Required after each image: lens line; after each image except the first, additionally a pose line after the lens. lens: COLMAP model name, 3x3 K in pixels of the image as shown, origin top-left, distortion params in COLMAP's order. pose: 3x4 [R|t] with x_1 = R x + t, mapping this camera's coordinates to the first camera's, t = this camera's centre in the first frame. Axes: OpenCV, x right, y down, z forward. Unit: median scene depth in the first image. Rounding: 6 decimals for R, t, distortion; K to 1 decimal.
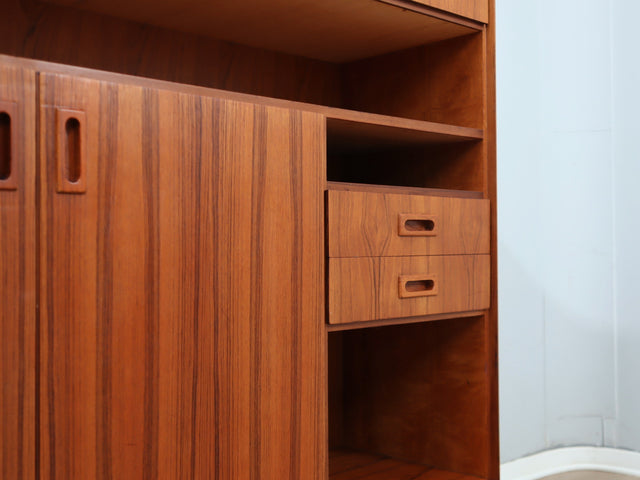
lens RADIAL K [[828.6, 0, 343.3], [0, 828.6, 239.4], [0, 0, 1]] dist [0.002060, 0.000000]
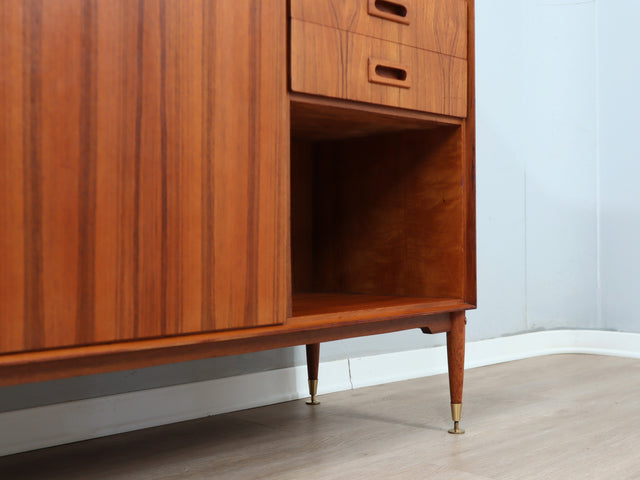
lens RADIAL K [[828.6, 0, 346.1], [0, 828.6, 242.1], [0, 0, 1]] dist [0.002060, 0.000000]
pose [[0.999734, 0.000350, 0.023068, 0.023515], [-0.000654, 0.999913, 0.013172, 0.269855], [-0.023061, -0.013184, 0.999647, 0.080934]]
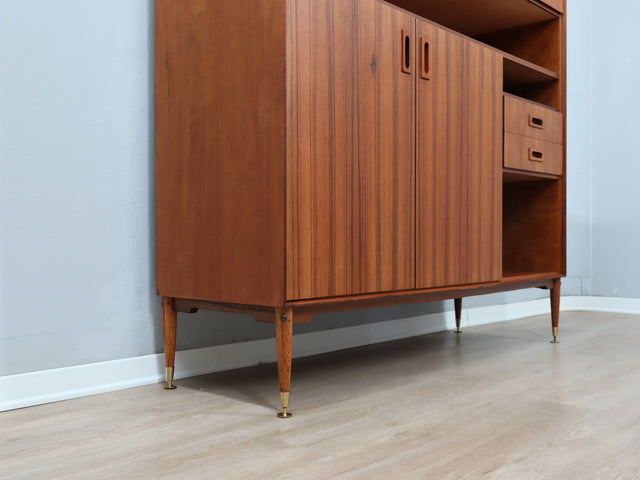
lens RADIAL K [[719.5, 0, 316.6], [0, 719.5, 240.9], [0, 0, 1]] dist [-0.000401, 0.000000]
pose [[0.996445, 0.009457, 0.083718, -0.601333], [-0.010860, 0.999808, 0.016324, 0.259128], [-0.083547, -0.017175, 0.996356, -0.620175]]
